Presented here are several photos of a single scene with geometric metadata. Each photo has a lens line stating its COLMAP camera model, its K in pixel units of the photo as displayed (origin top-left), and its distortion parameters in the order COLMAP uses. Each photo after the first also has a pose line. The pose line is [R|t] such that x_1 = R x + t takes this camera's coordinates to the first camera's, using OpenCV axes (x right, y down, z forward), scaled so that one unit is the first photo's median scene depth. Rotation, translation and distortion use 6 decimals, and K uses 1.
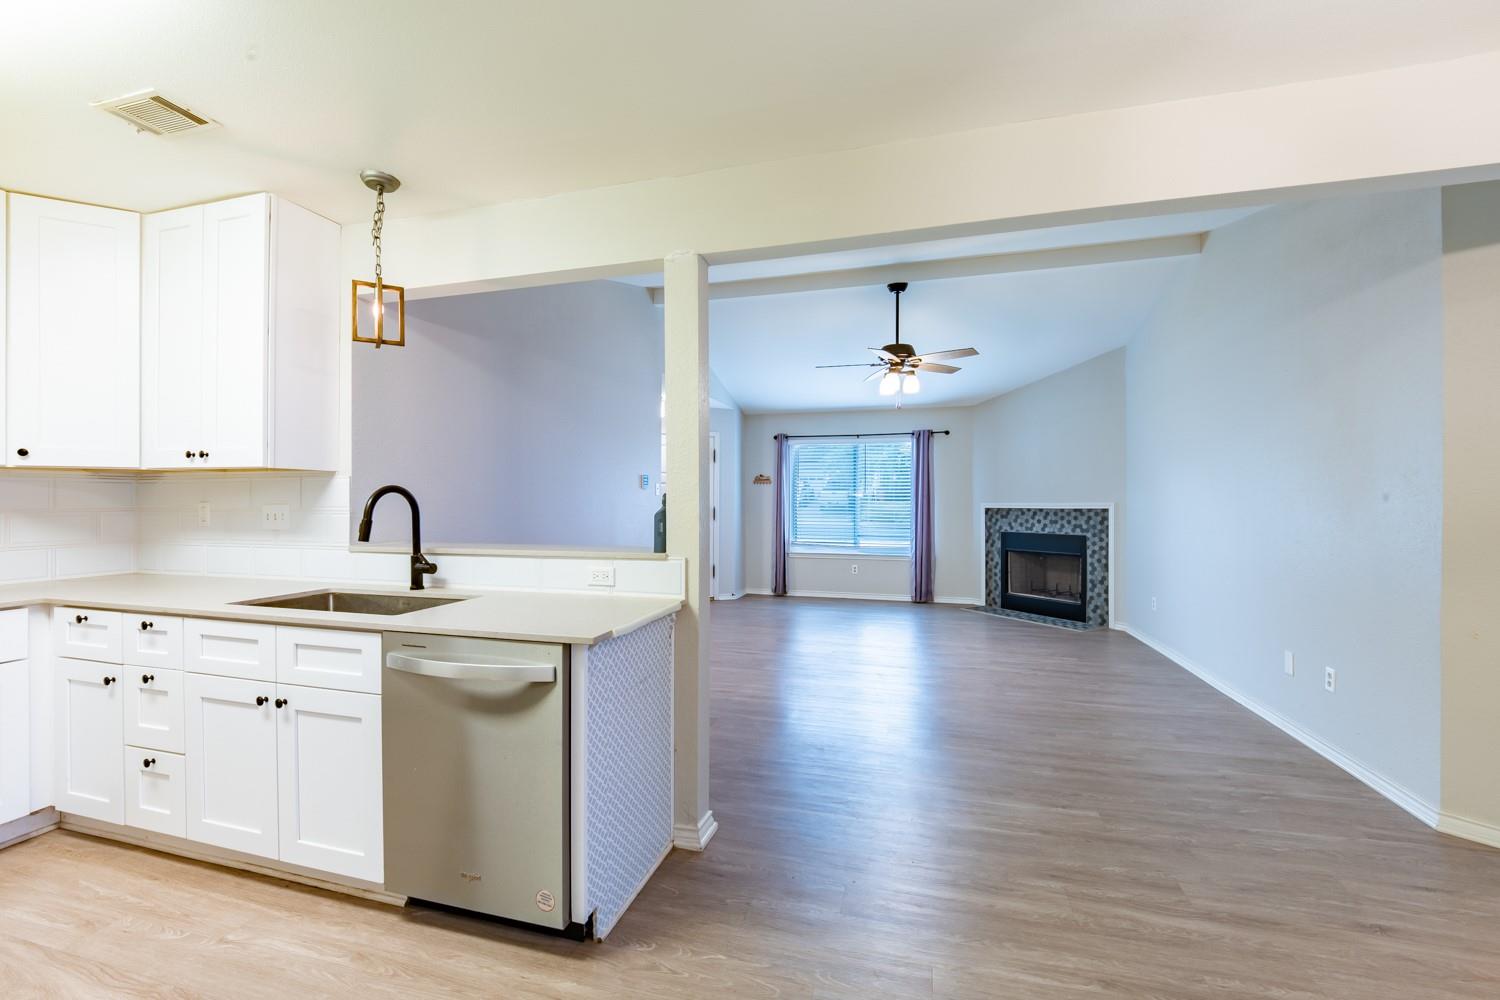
lens RADIAL K [[620.8, 0, 747.6], [0, 620.8, 499.0], [0, 0, 1]] dist [-0.006351, -0.005886]
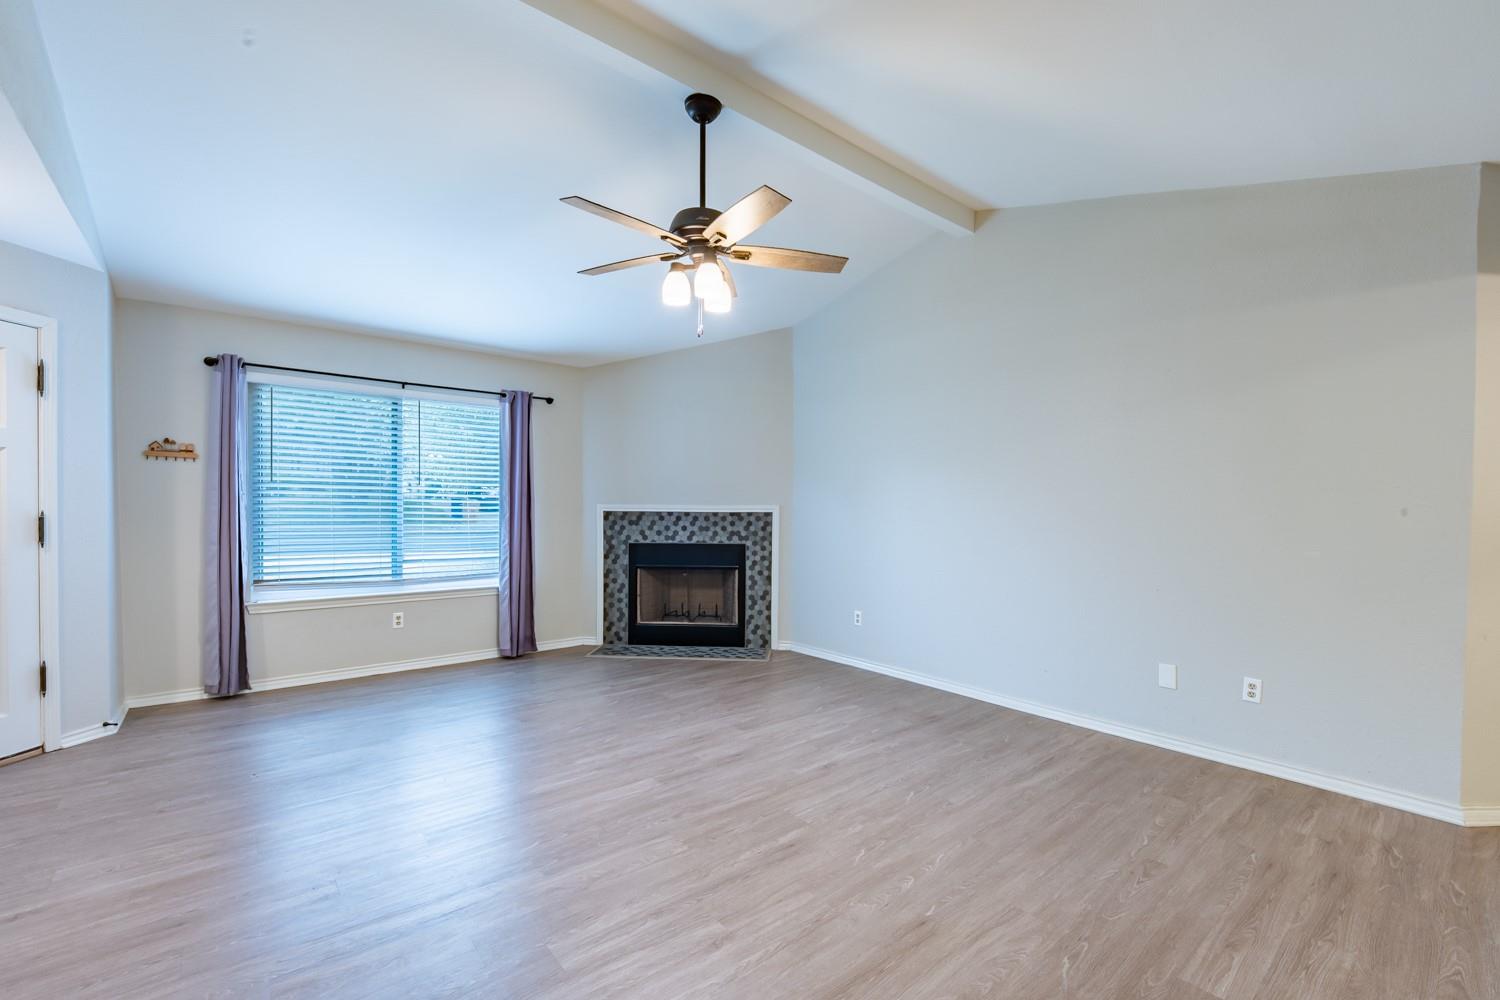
lens RADIAL K [[620.8, 0, 757.7], [0, 620.8, 517.7], [0, 0, 1]] dist [-0.006351, -0.005886]
pose [[0.560253, -0.014055, 0.828202, -0.150781], [-0.012530, 0.999598, 0.025439, 0.001125], [-0.828227, -0.024630, 0.559852, 0.530438]]
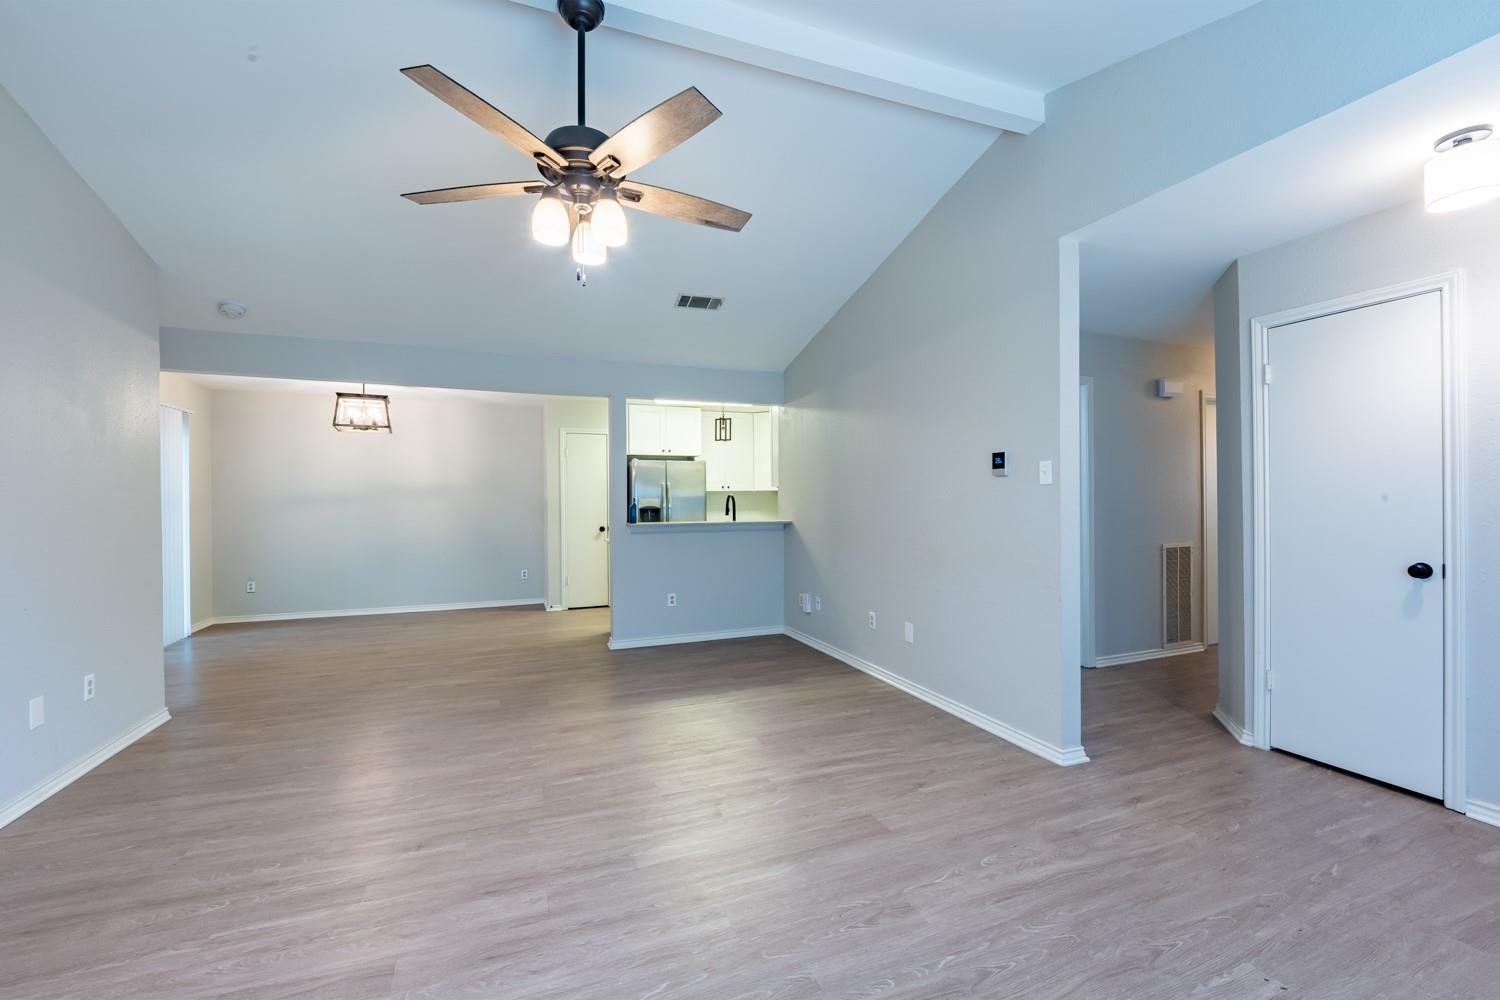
lens RADIAL K [[620.8, 0, 743.8], [0, 620.8, 497.7], [0, 0, 1]] dist [-0.006351, -0.005886]
pose [[-0.799143, 0.002315, -0.601136, 0.336843], [0.010493, 0.999894, -0.010099, 0.007116], [0.601049, -0.014379, -0.799083, 1.153256]]
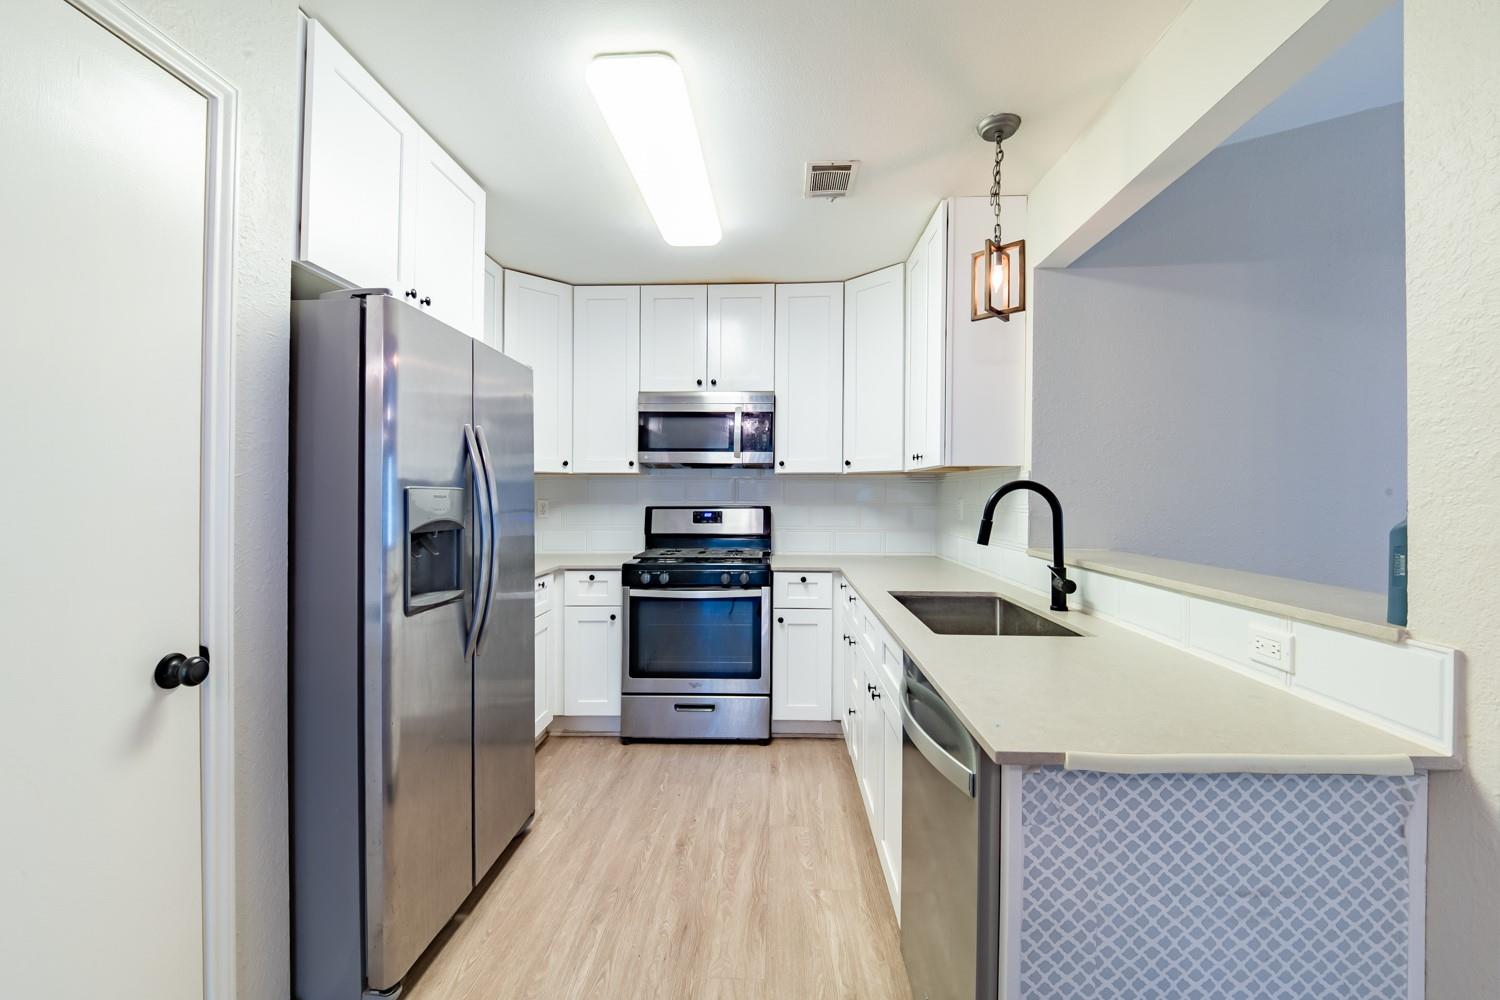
lens RADIAL K [[620.8, 0, 743.1], [0, 620.8, 490.8], [0, 0, 1]] dist [-0.006351, -0.005886]
pose [[0.218605, -0.006417, -0.975792, 0.061913], [-0.001154, 0.999976, -0.006835, -0.000607], [0.975813, 0.002620, 0.218592, 0.172271]]
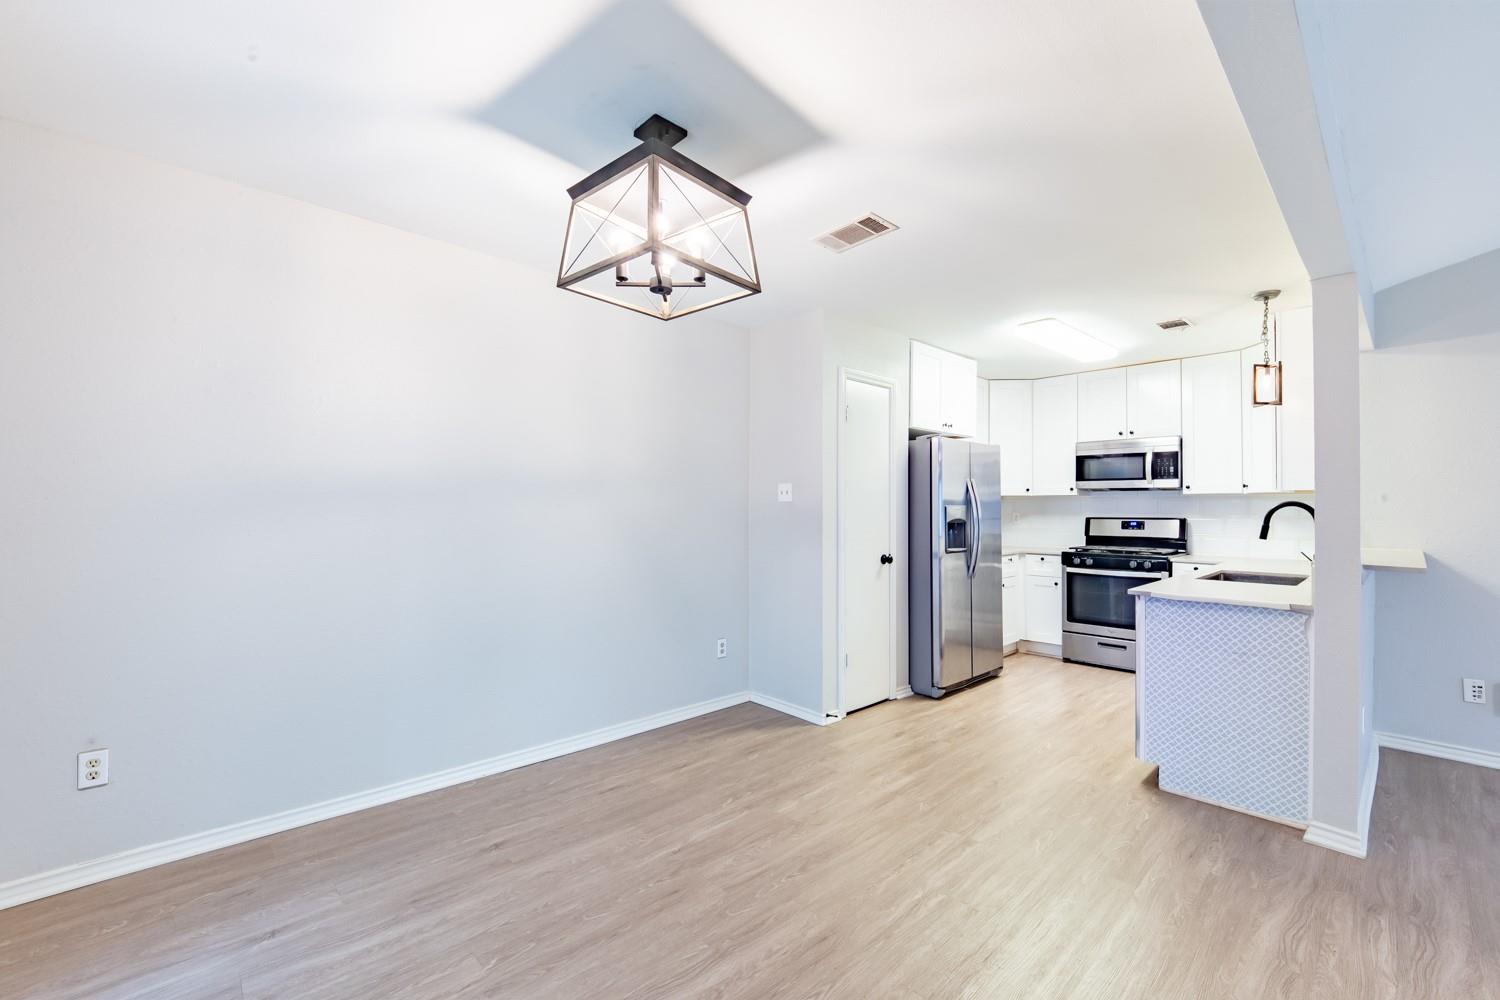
lens RADIAL K [[620.8, 0, 744.7], [0, 620.8, 488.8], [0, 0, 1]] dist [-0.006351, -0.005886]
pose [[-0.523231, -0.028318, -0.851720, 0.475293], [-0.004569, 0.999527, -0.030425, -0.000819], [0.852179, -0.012027, -0.523112, 0.260296]]
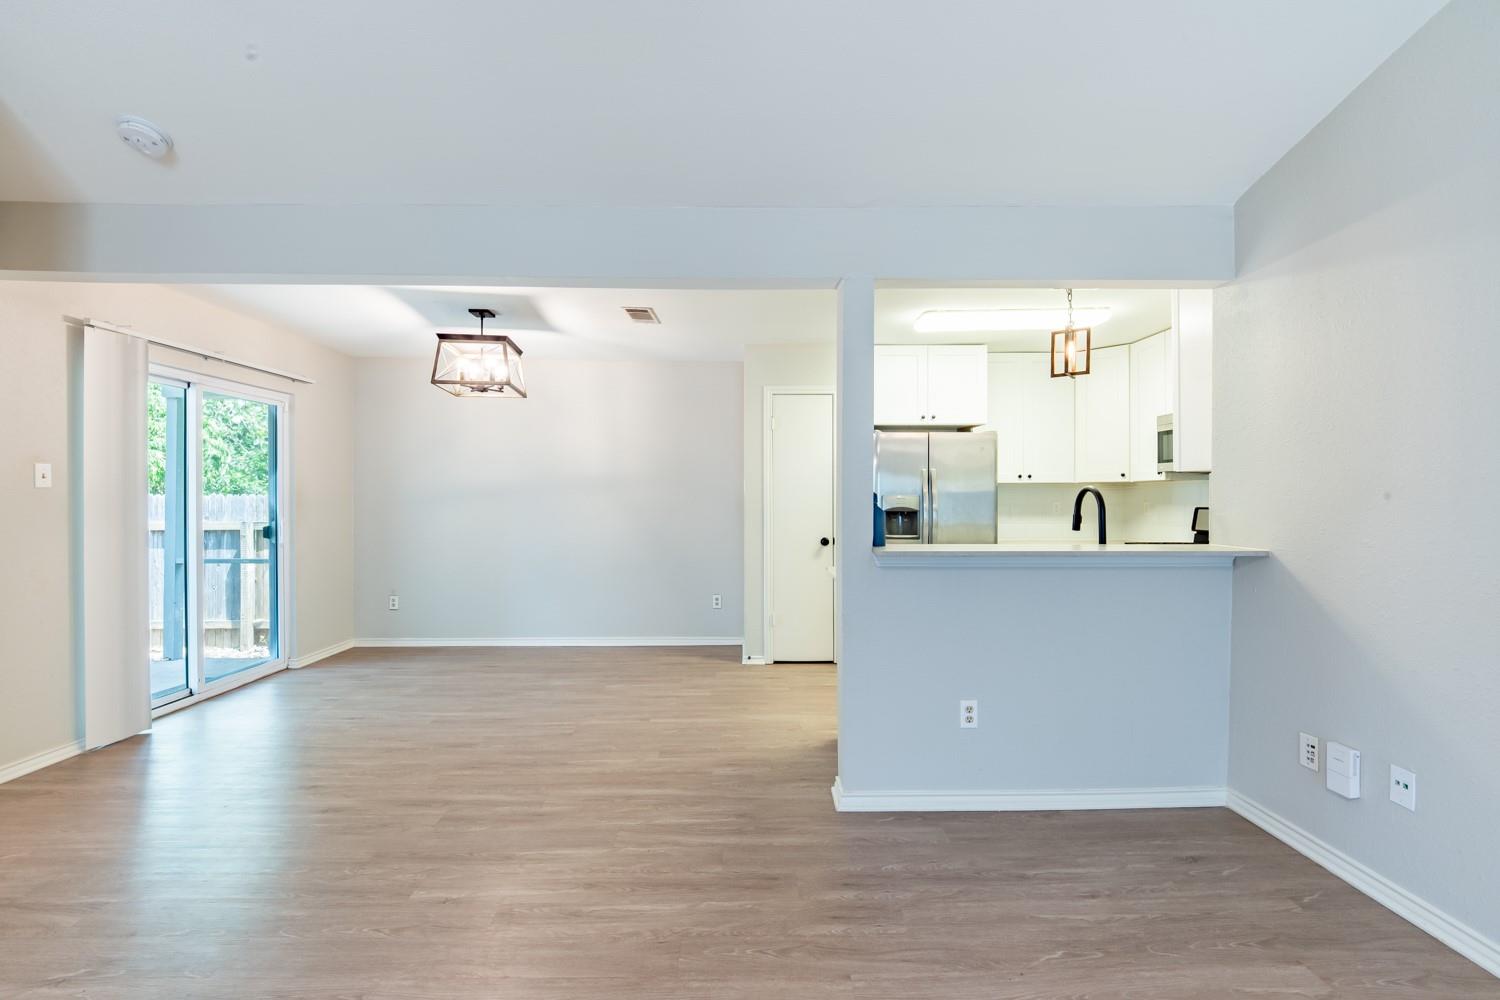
lens RADIAL K [[620.8, 0, 750.7], [0, 620.8, 496.4], [0, 0, 1]] dist [-0.006351, -0.005886]
pose [[-0.956766, -0.000346, -0.290859, 0.150622], [0.001122, 0.999987, -0.004881, 0.001053], [0.290857, -0.004996, -0.956753, 0.746133]]
